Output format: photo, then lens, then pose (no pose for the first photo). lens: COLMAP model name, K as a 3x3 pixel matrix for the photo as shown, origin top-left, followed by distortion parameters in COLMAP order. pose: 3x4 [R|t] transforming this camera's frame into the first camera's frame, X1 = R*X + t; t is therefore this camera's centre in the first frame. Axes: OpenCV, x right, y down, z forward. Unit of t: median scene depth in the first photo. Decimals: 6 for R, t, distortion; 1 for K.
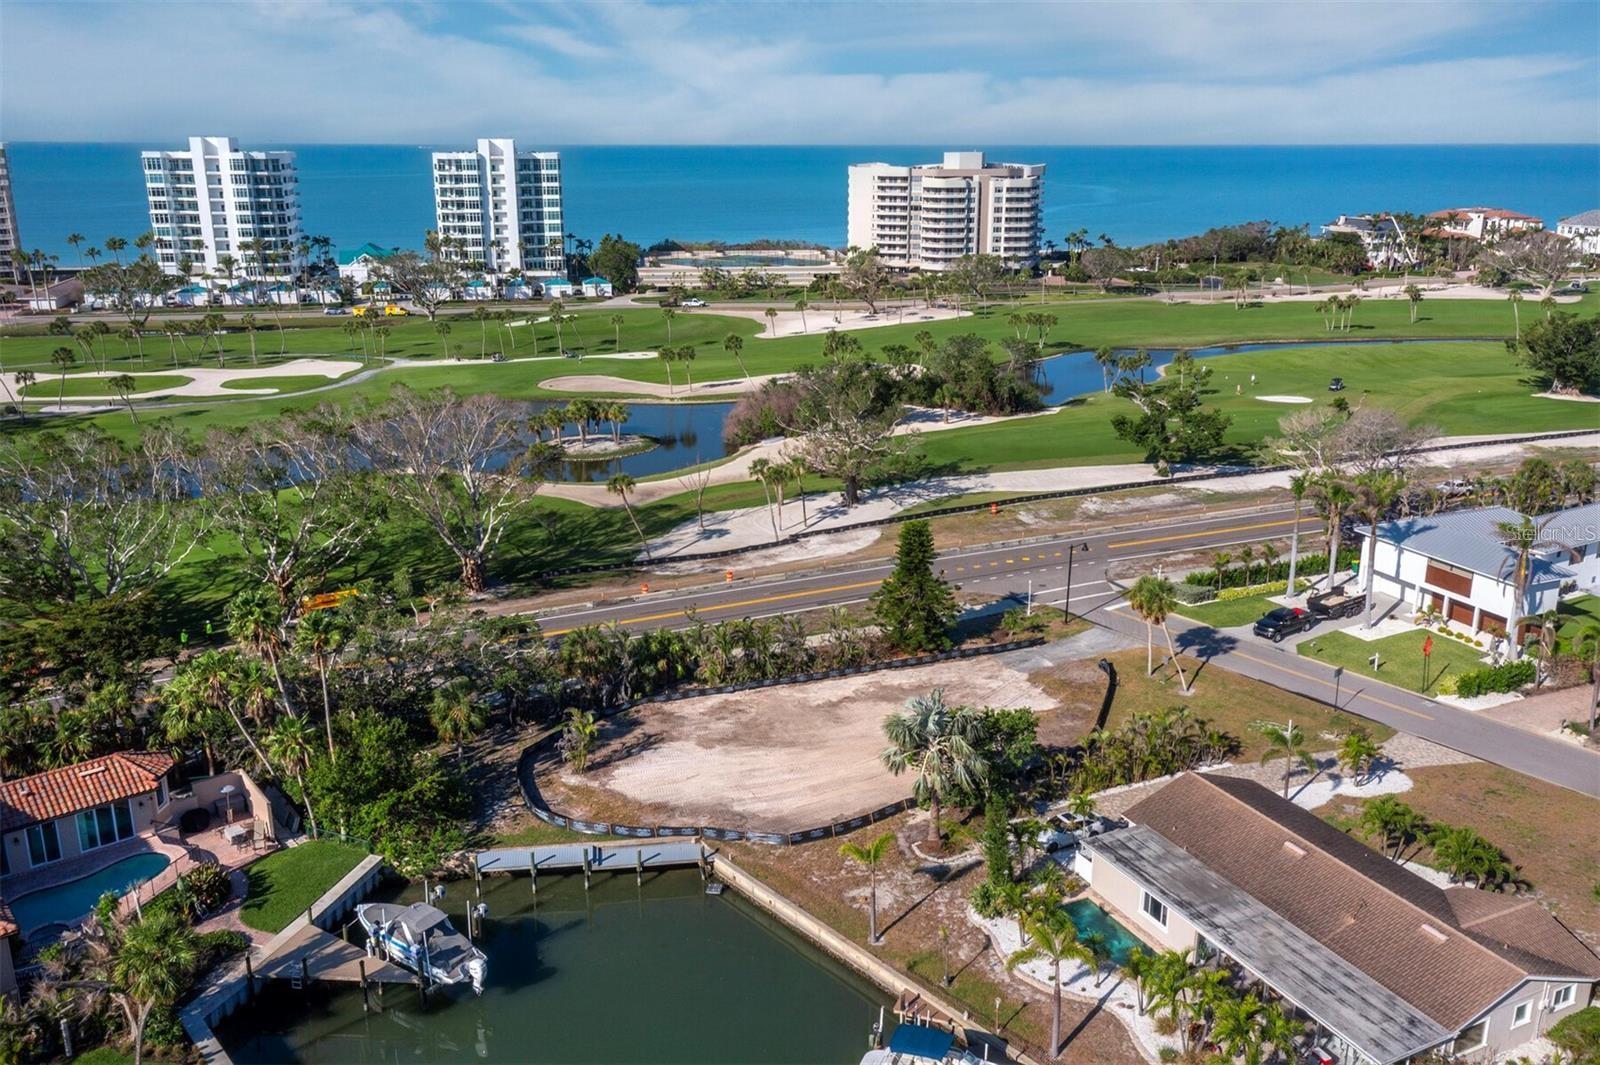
lens RADIAL K [[1292.2, 0, 800.0], [0, 1292.2, 532.5], [0, 0, 1]] dist [0.005032, 0.014374]
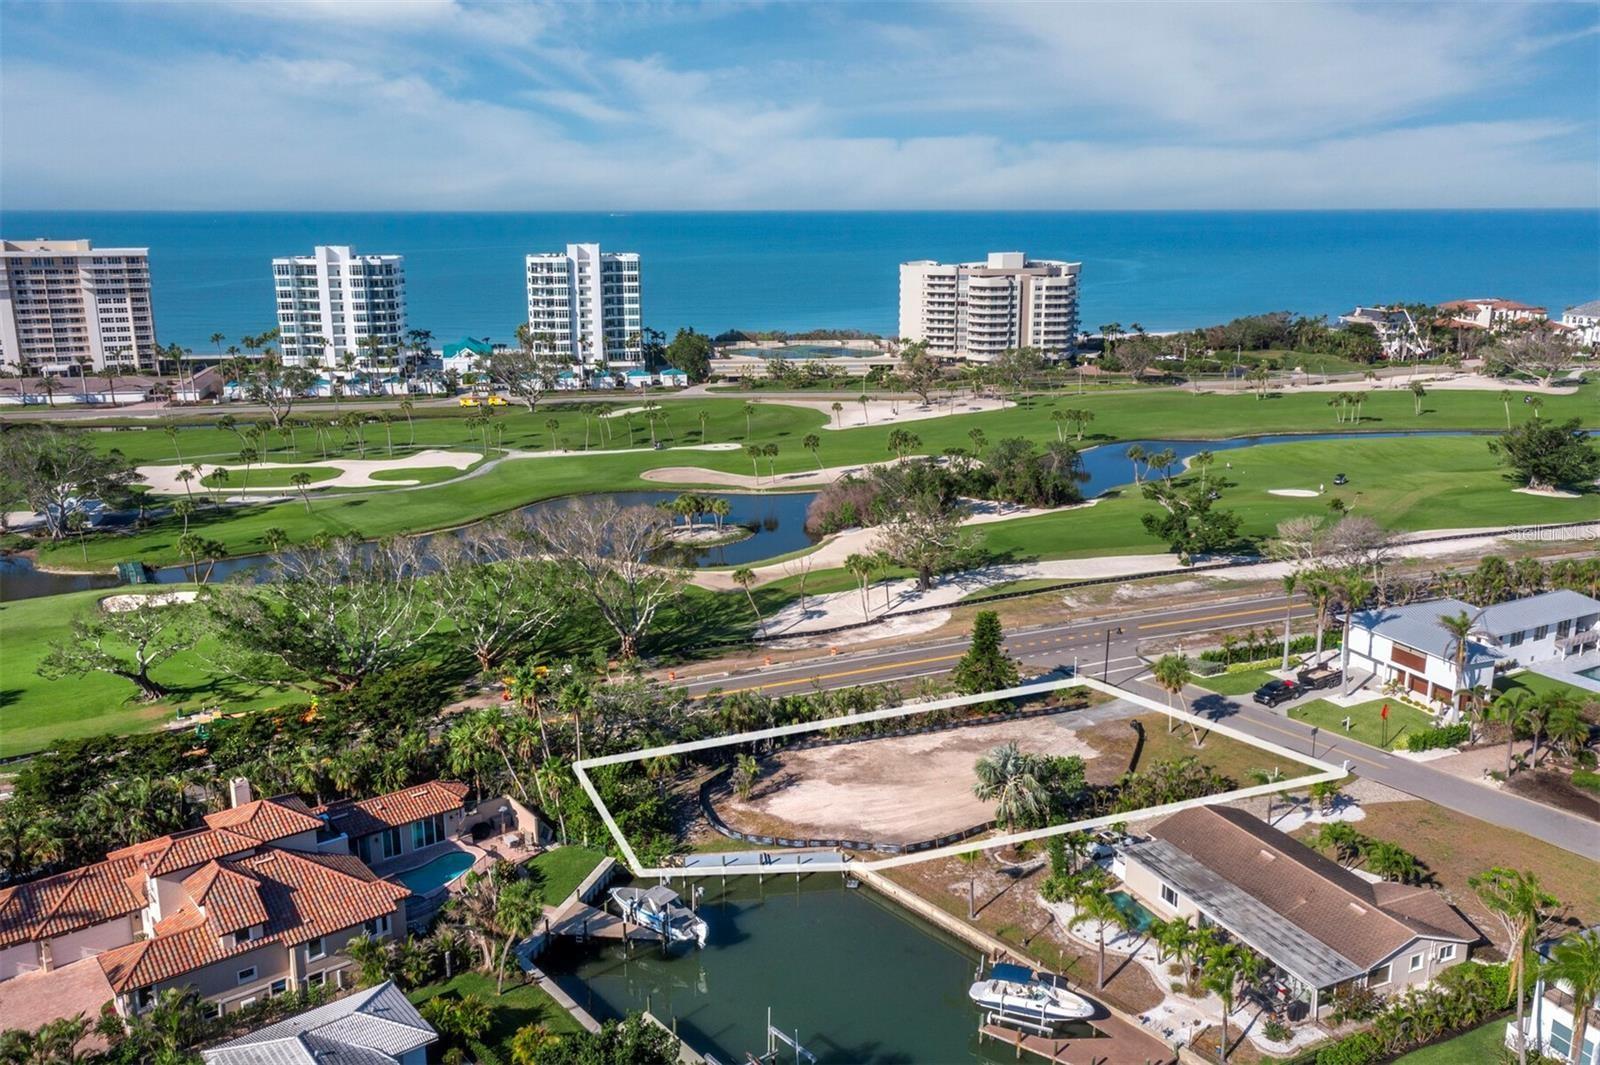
lens RADIAL K [[1292.2, 0, 800.0], [0, 1292.2, 532.5], [0, 0, 1]] dist [0.005032, 0.014374]
pose [[0.999658, 0.003401, -0.025930, -0.037117], [-0.004542, 0.999018, -0.044079, -0.017223], [0.025754, 0.044181, 0.998692, -0.172377]]
